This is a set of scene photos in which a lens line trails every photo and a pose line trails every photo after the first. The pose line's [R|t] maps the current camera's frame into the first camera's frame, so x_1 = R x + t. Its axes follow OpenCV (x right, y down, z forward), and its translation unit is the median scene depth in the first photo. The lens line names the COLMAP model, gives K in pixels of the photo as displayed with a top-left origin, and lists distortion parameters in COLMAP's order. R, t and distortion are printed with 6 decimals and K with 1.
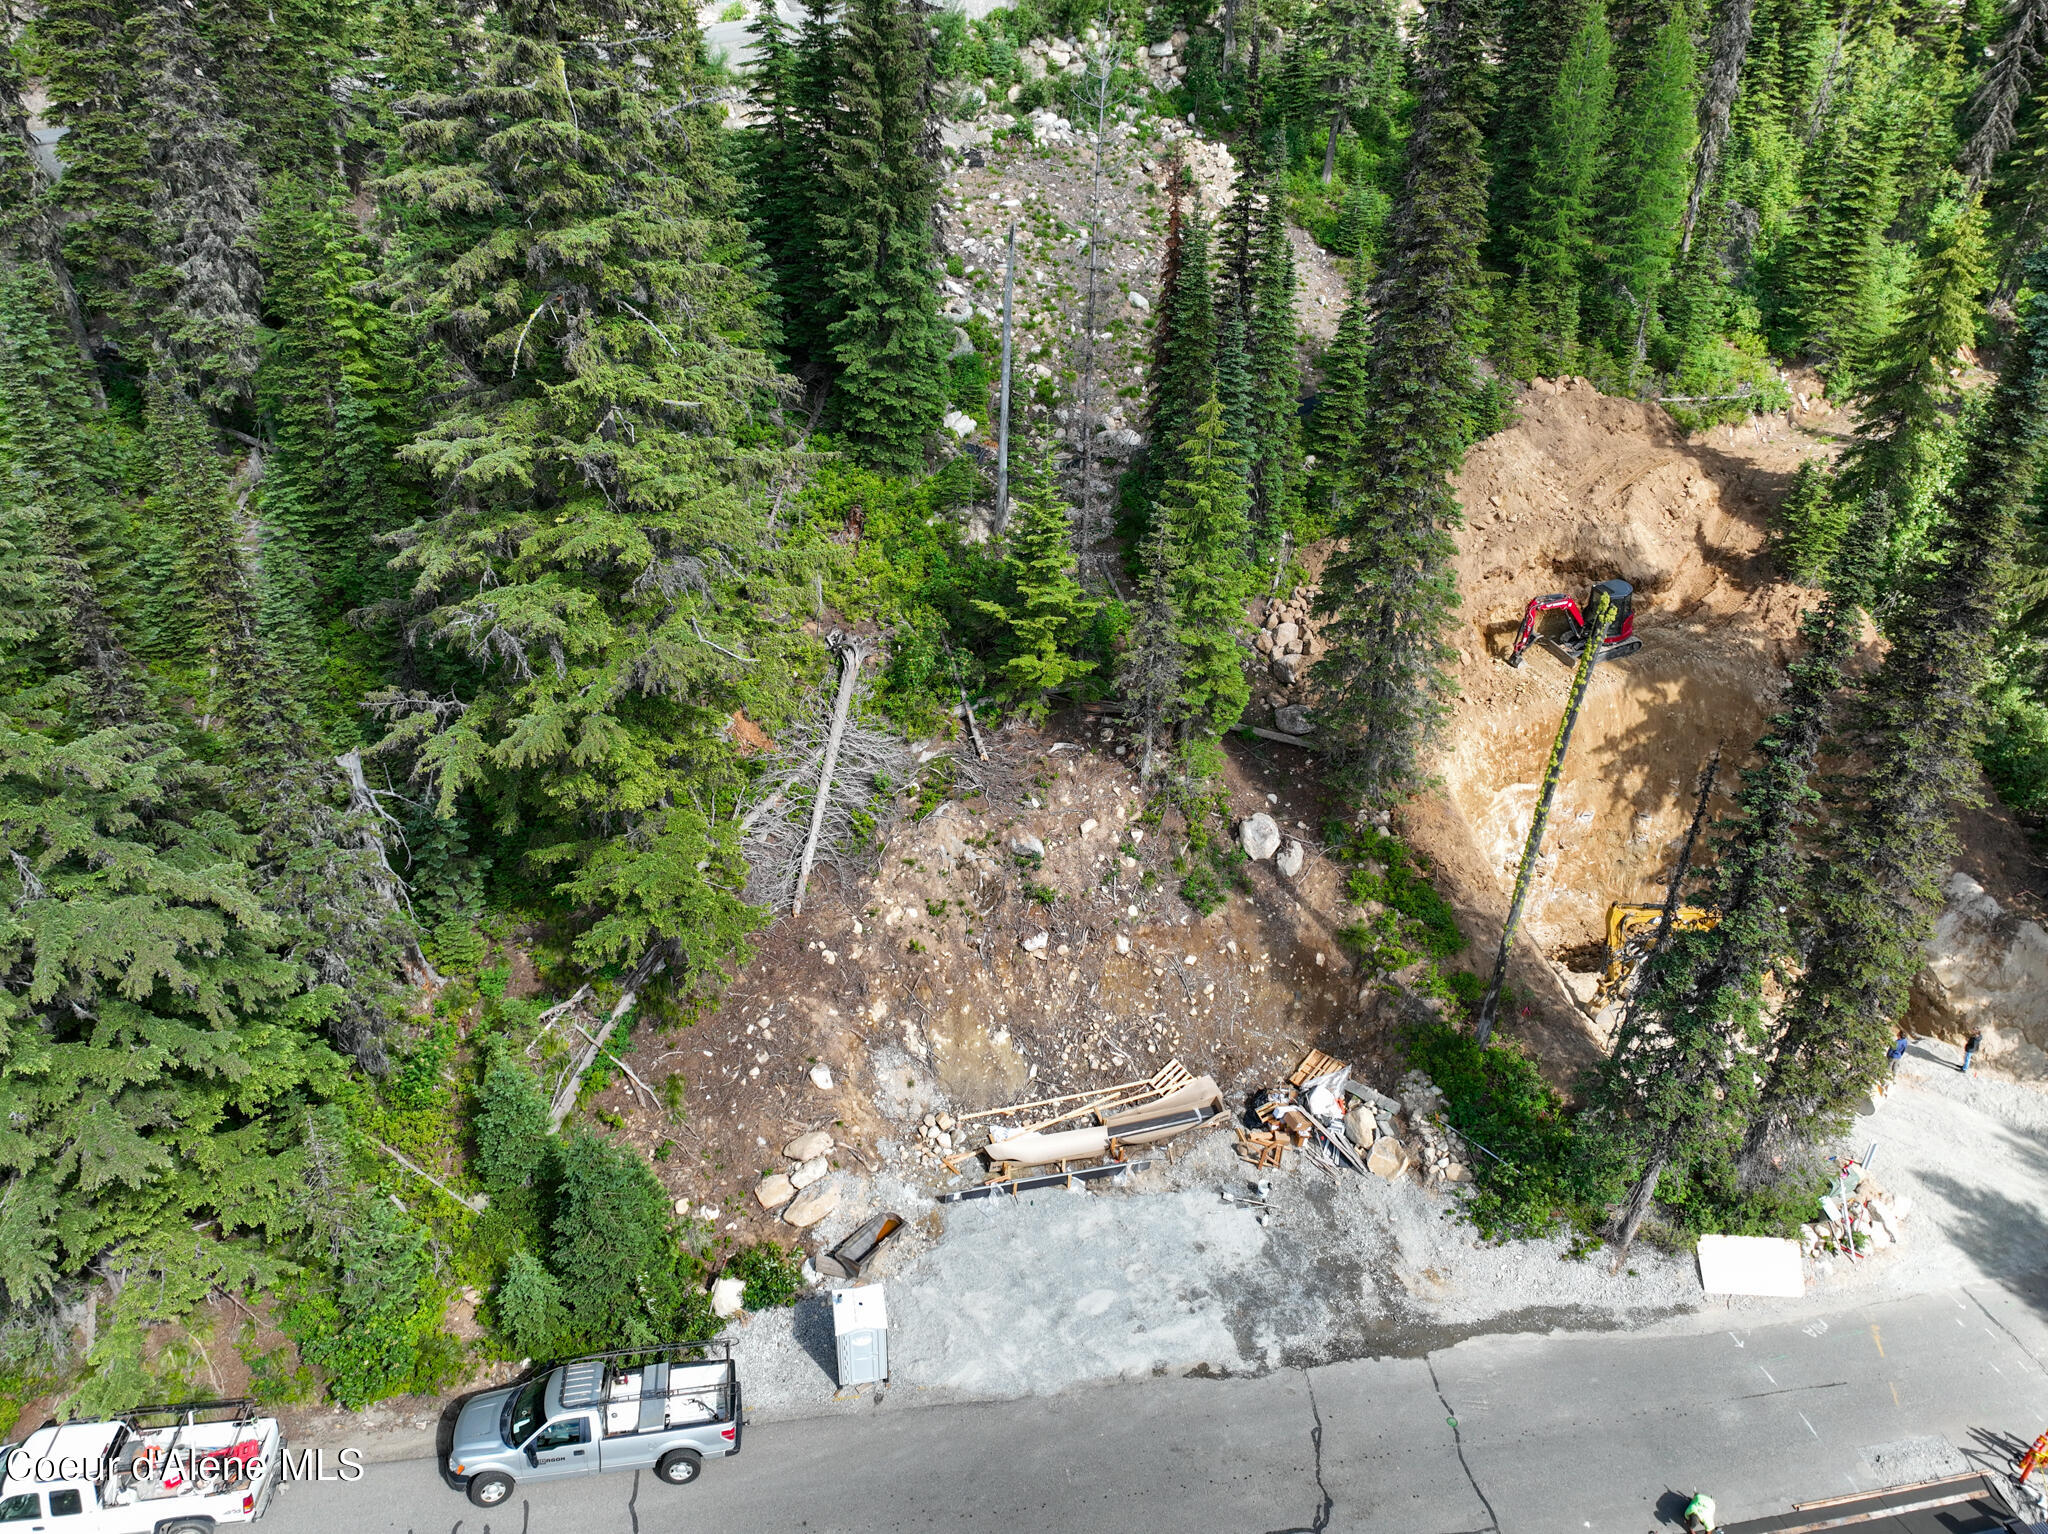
lens RADIAL K [[1447.6, 0, 1034.7], [0, 1447.6, 761.0], [0, 0, 1]] dist [0.002767, 0.006035]
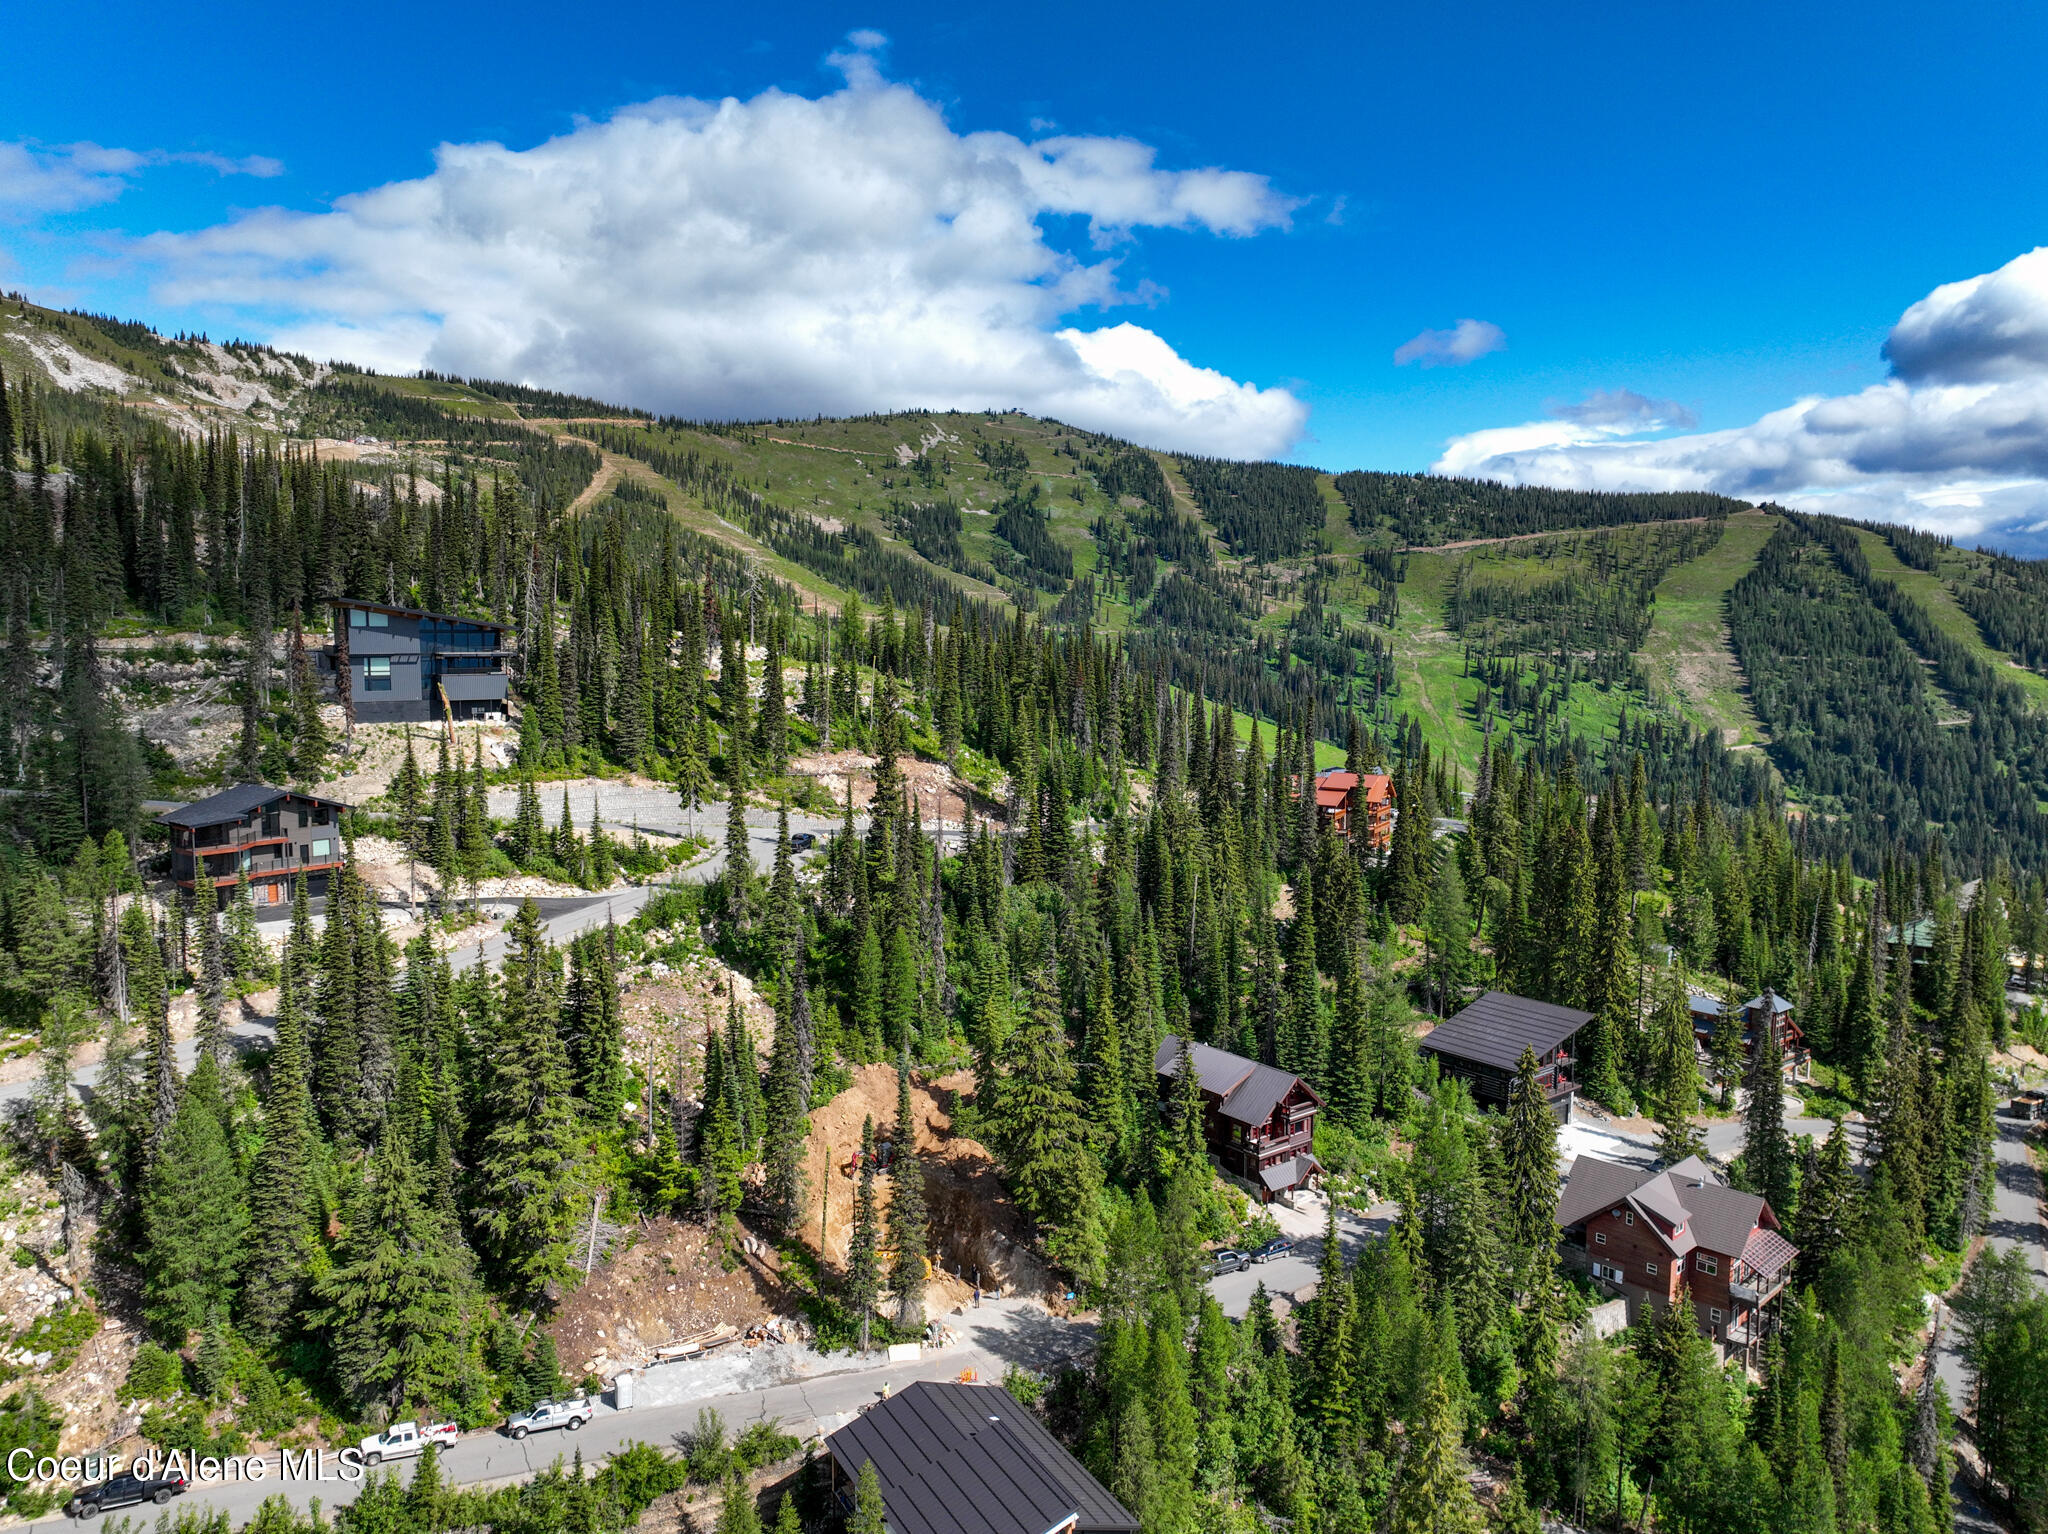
lens RADIAL K [[1435.2, 0, 1031.8], [0, 1435.2, 768.2], [0, 0, 1]] dist [0.001416, 0.009965]
pose [[0.960537, -0.030323, 0.276495, -0.067137], [0.139360, 0.912742, -0.384032, 0.369251], [-0.240723, 0.407410, 0.880948, -2.074758]]
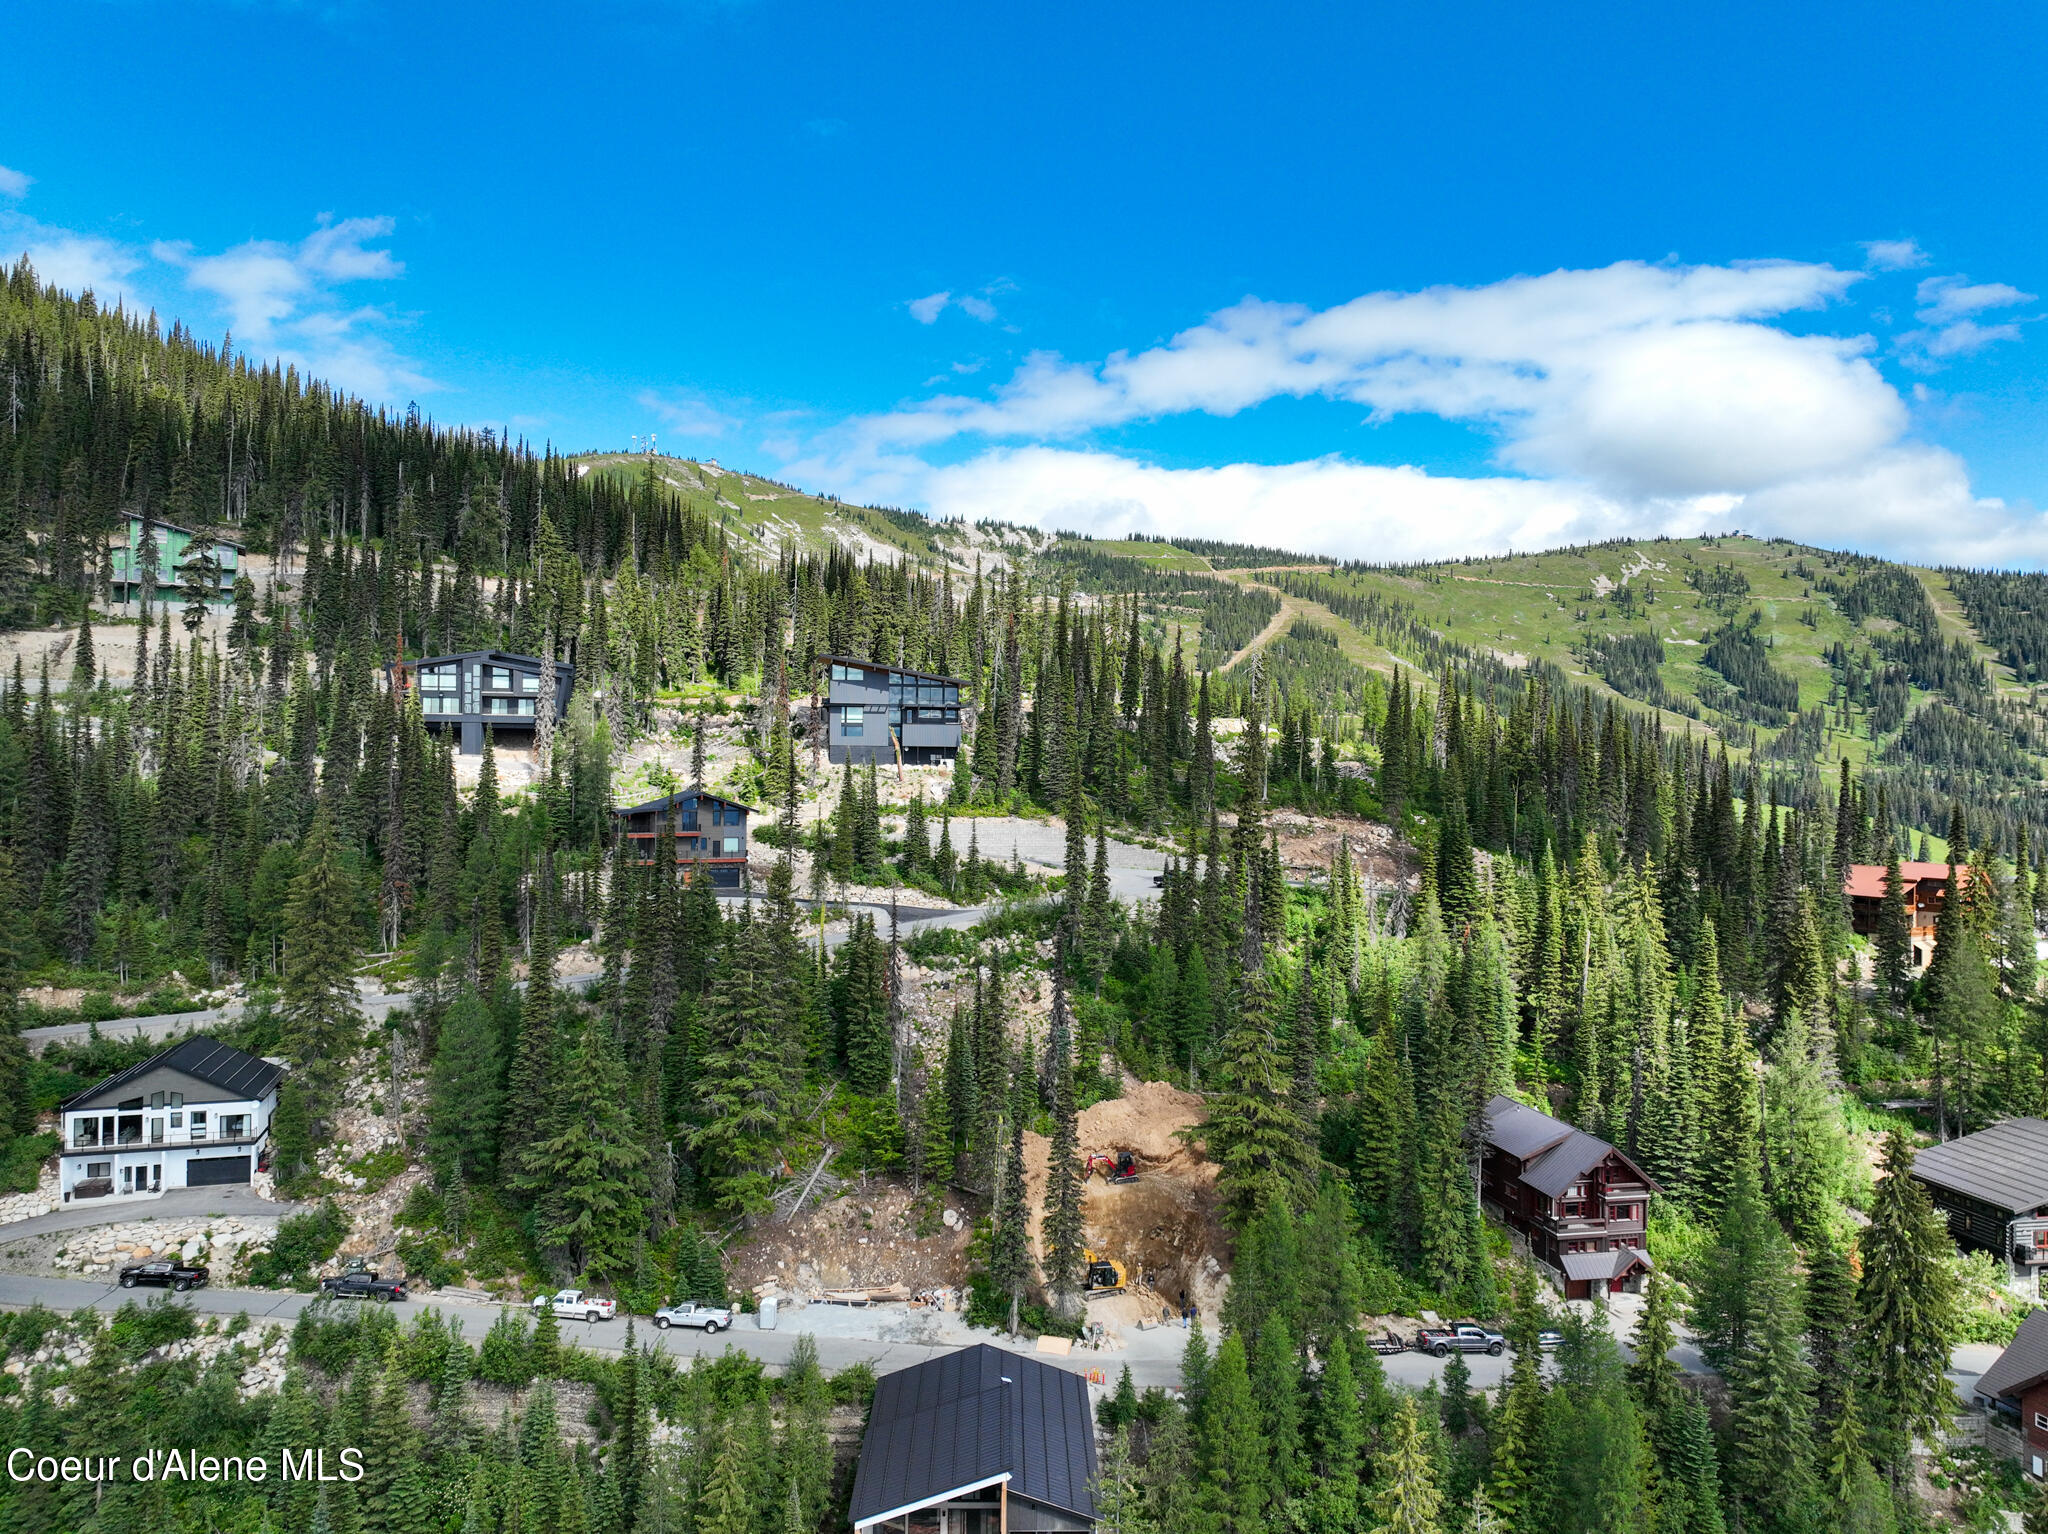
lens RADIAL K [[1436.0, 0, 1031.0], [0, 1436.0, 765.9], [0, 0, 1]] dist [-0.002093, 0.013793]
pose [[0.980025, 0.003014, -0.198853, 0.902751], [-0.101385, 0.867772, -0.486511, 0.662626], [0.171093, 0.496953, 0.850744, -1.901431]]
